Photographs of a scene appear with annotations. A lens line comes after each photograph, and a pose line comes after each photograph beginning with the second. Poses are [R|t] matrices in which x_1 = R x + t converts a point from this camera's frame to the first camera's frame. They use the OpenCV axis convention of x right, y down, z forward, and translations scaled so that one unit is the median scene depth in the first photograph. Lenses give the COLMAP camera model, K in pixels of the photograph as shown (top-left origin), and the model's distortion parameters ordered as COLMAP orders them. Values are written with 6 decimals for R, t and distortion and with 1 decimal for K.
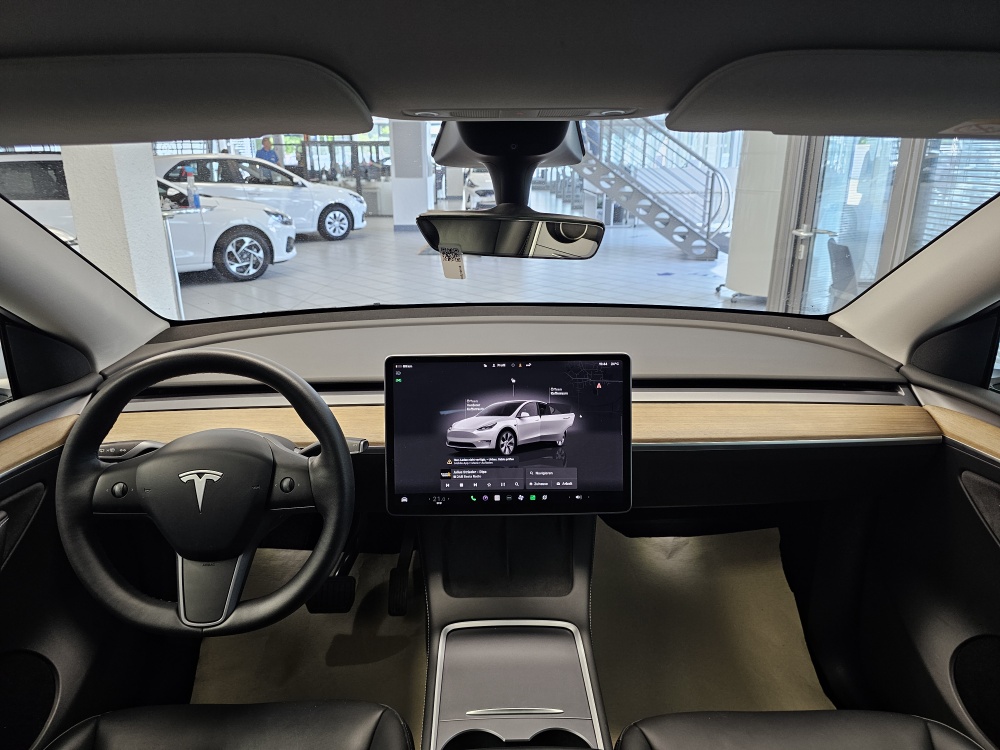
lens RADIAL K [[664.6, 0, 498.1], [0, 664.6, 370.6], [0, 0, 1]] dist [0.077459, -0.094057]
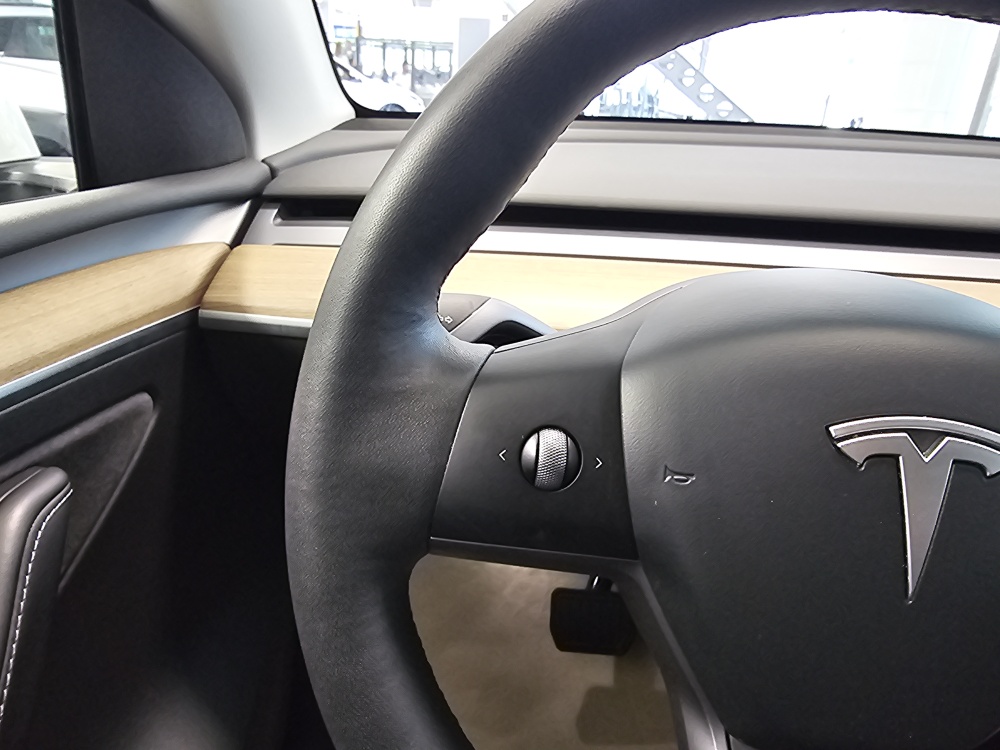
lens RADIAL K [[678.7, 0, 494.1], [0, 678.7, 374.8], [0, 0, 1]] dist [0.008720, 0.002095]
pose [[0.995801, 0.083040, -0.038532, -0.483418], [-0.078680, 0.991519, 0.103439, 0.101929], [0.046795, -0.099973, 0.993889, 0.642771]]
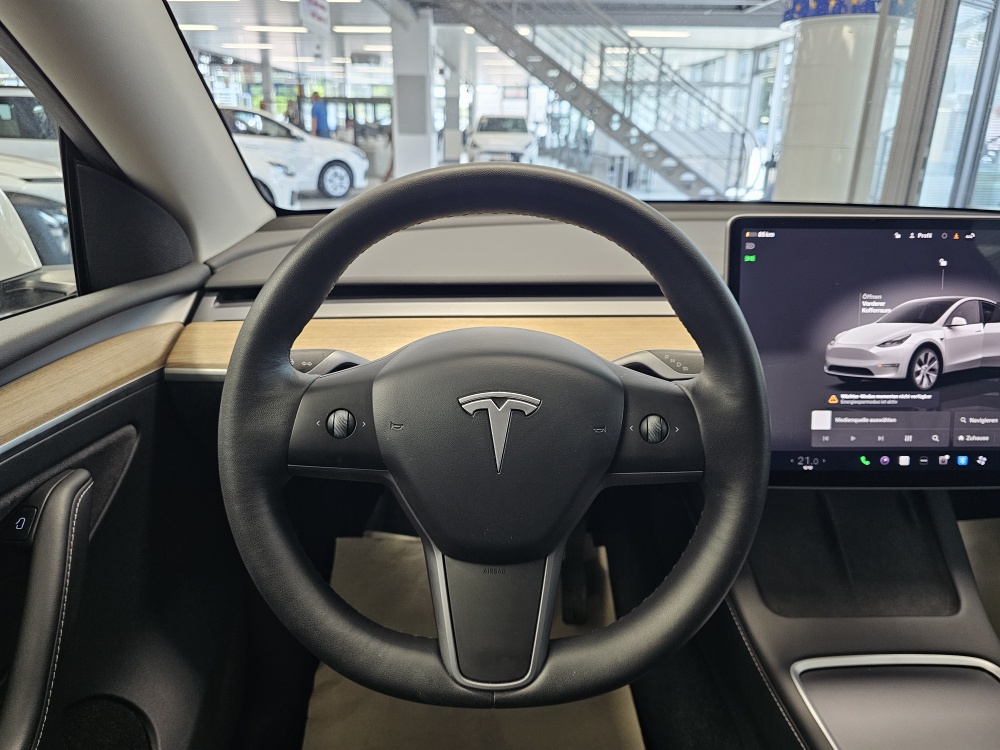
lens RADIAL K [[681.0, 0, 493.6], [0, 681.0, 369.1], [0, 0, 1]] dist [0.033902, -0.044829]
pose [[0.999803, 0.014341, 0.013715, -0.379186], [-0.014791, 0.999336, 0.033304, 0.094380], [-0.013228, -0.033501, 0.999351, 0.395779]]
